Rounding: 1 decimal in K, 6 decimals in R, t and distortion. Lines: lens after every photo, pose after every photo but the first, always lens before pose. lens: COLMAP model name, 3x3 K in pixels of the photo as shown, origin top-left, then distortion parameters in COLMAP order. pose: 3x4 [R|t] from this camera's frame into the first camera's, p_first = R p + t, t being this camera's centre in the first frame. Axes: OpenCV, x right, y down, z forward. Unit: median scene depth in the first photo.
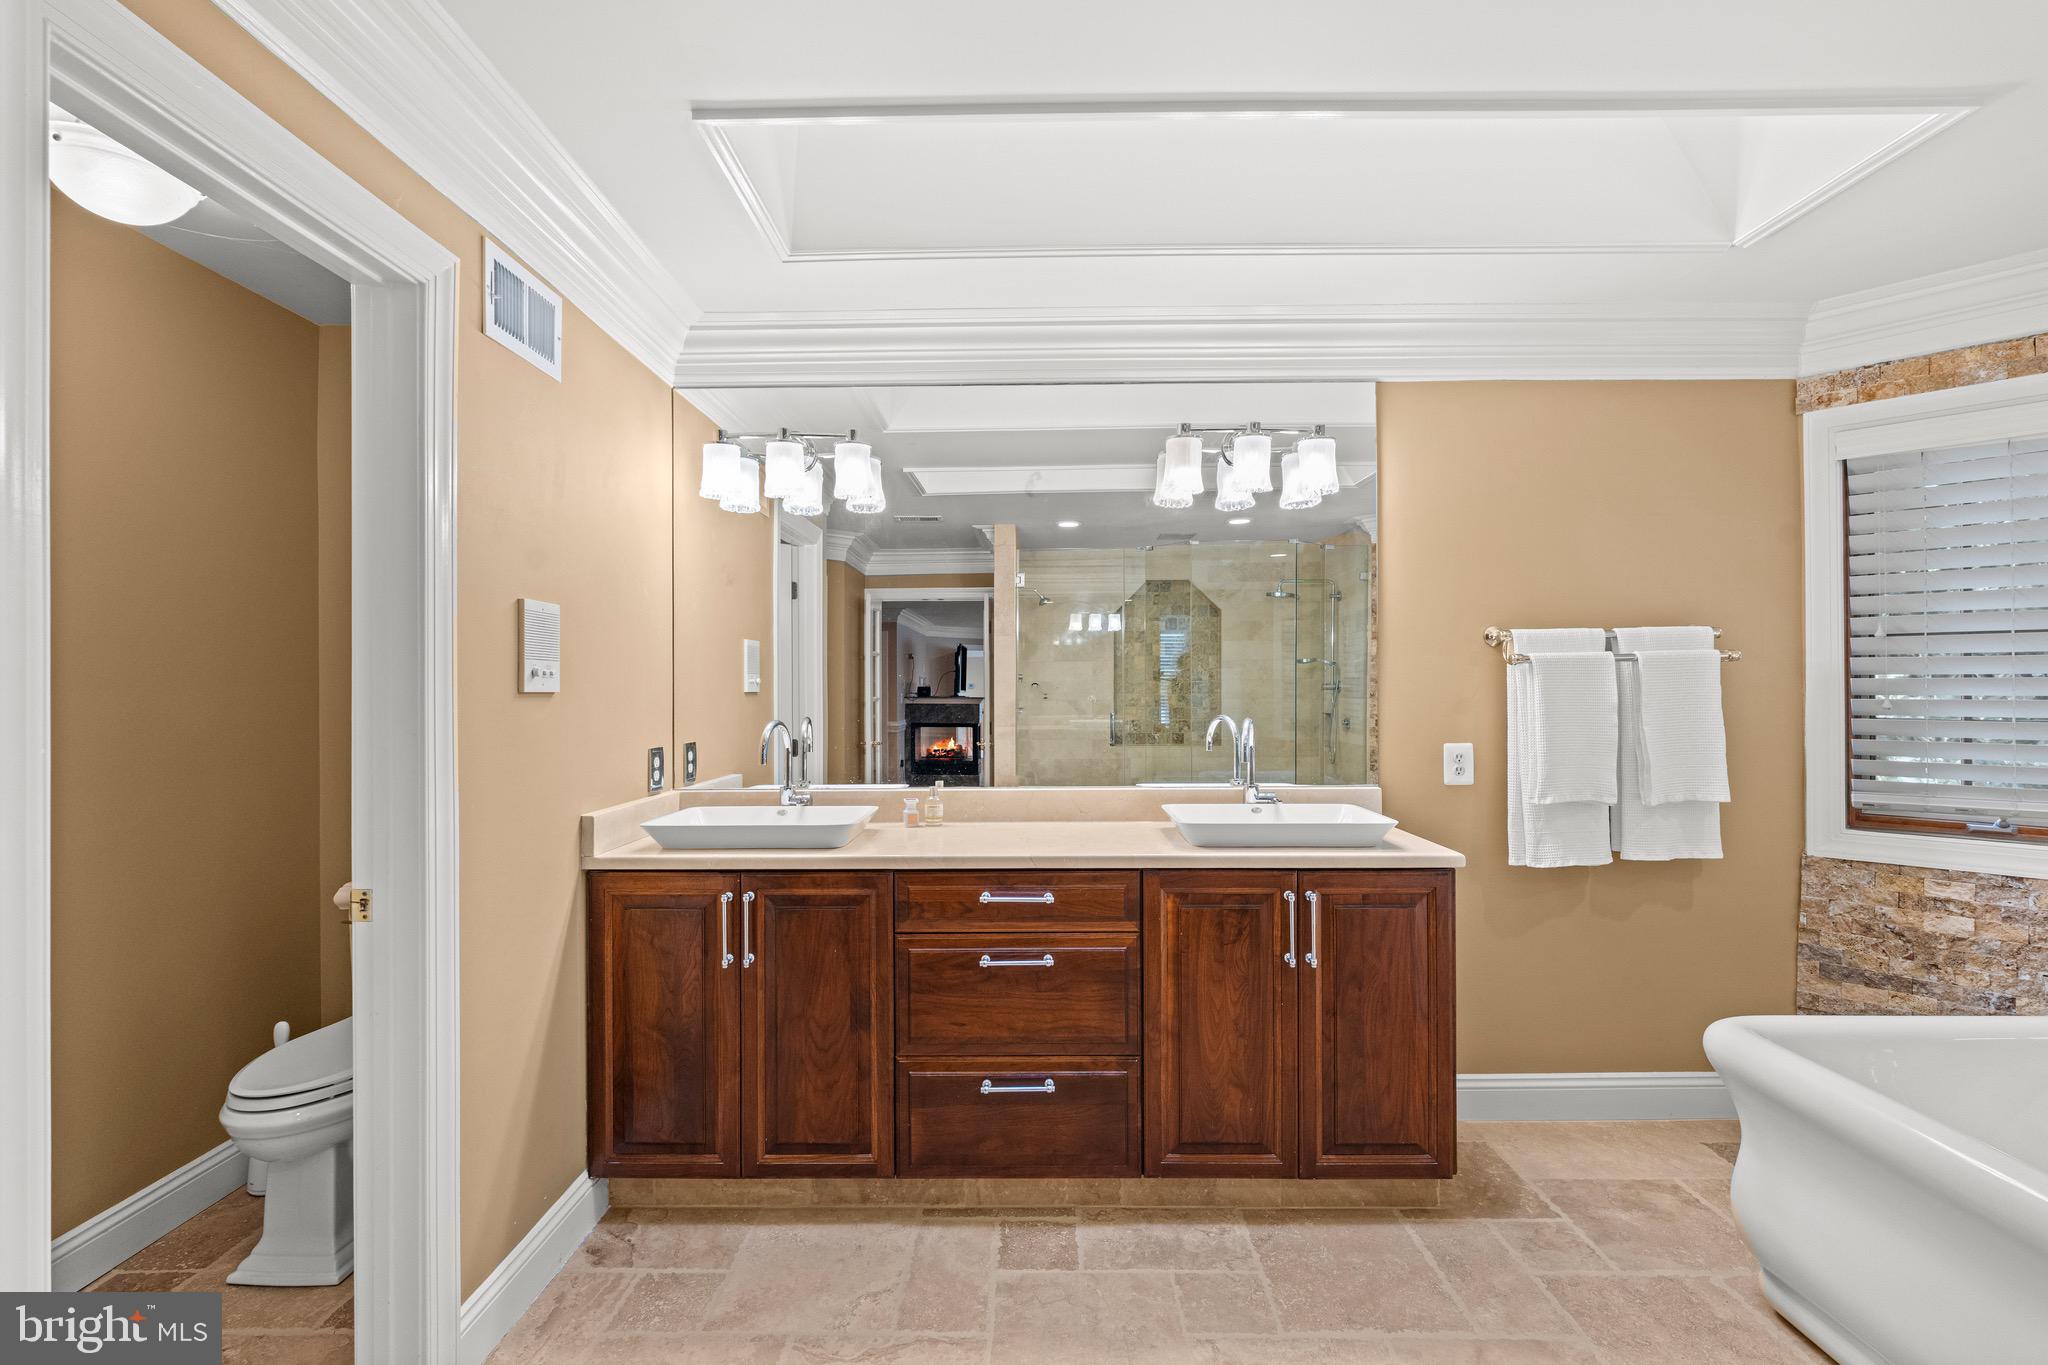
lens RADIAL K [[905.1, 0, 1024.0], [0, 905.1, 682.5], [0, 0, 1]] dist [-0.003741, -0.000306]
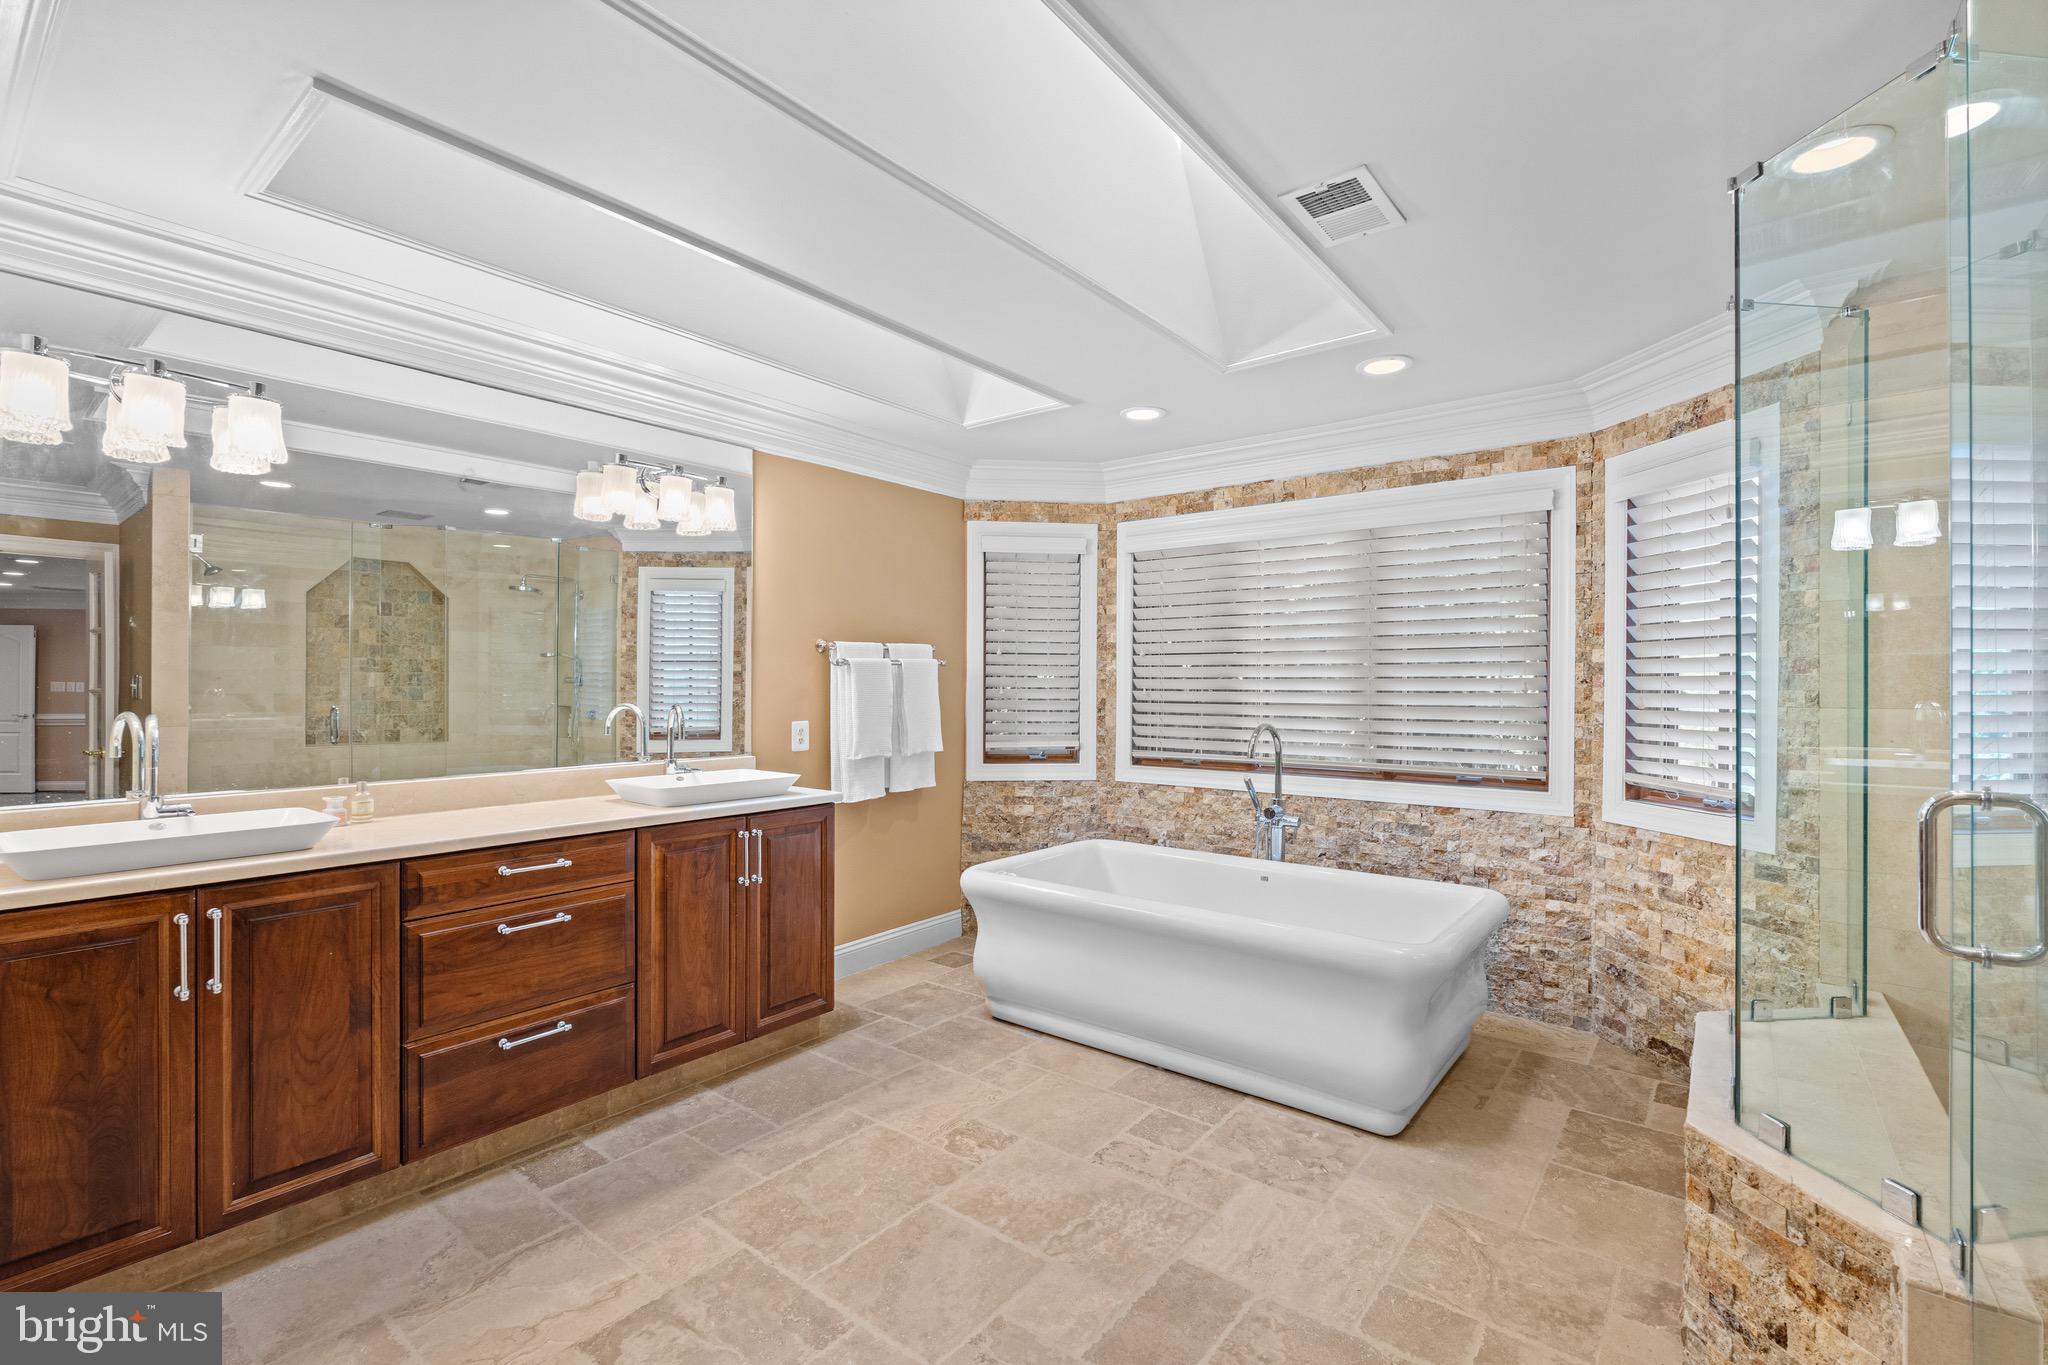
lens RADIAL K [[905.1, 0, 1024.0], [0, 905.1, 682.5], [0, 0, 1]] dist [-0.003741, -0.000306]
pose [[0.608237, 0.005474, 0.793736, -0.519508], [-0.010359, 0.999946, 0.001042, 0.003453], [-0.793688, -0.008857, 0.608261, -0.152540]]
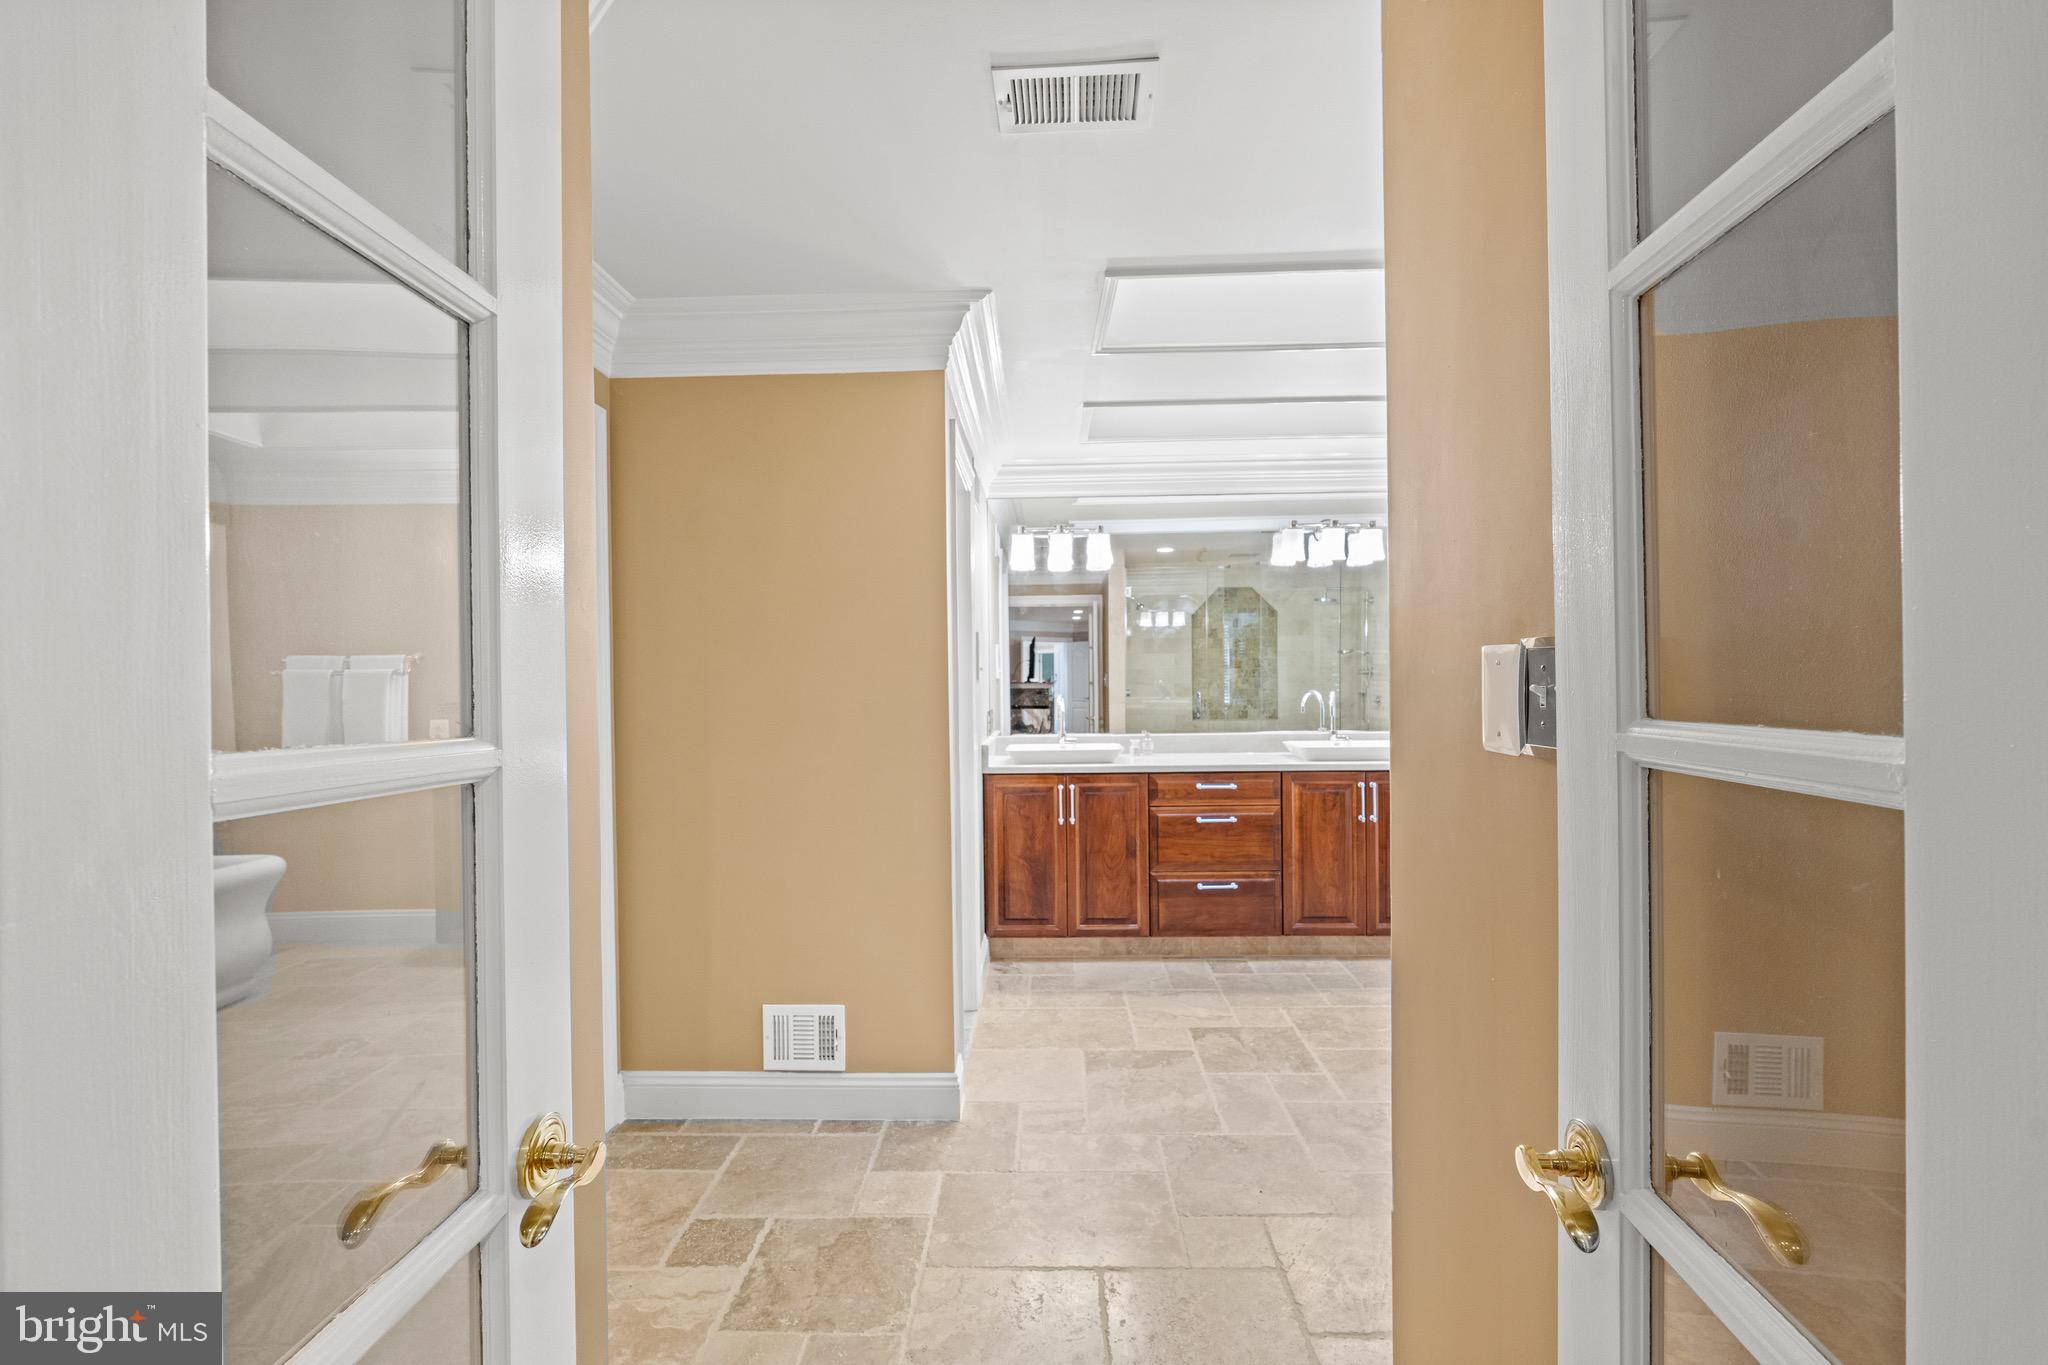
lens RADIAL K [[919.9, 0, 1027.6], [0, 919.9, 678.9], [0, 0, 1]] dist [-0.000027, -0.000142]
pose [[0.999926, -0.006293, -0.010426, -0.372859], [0.006405, 0.999922, 0.010722, -0.008513], [0.010358, -0.010788, 0.999888, -0.902227]]
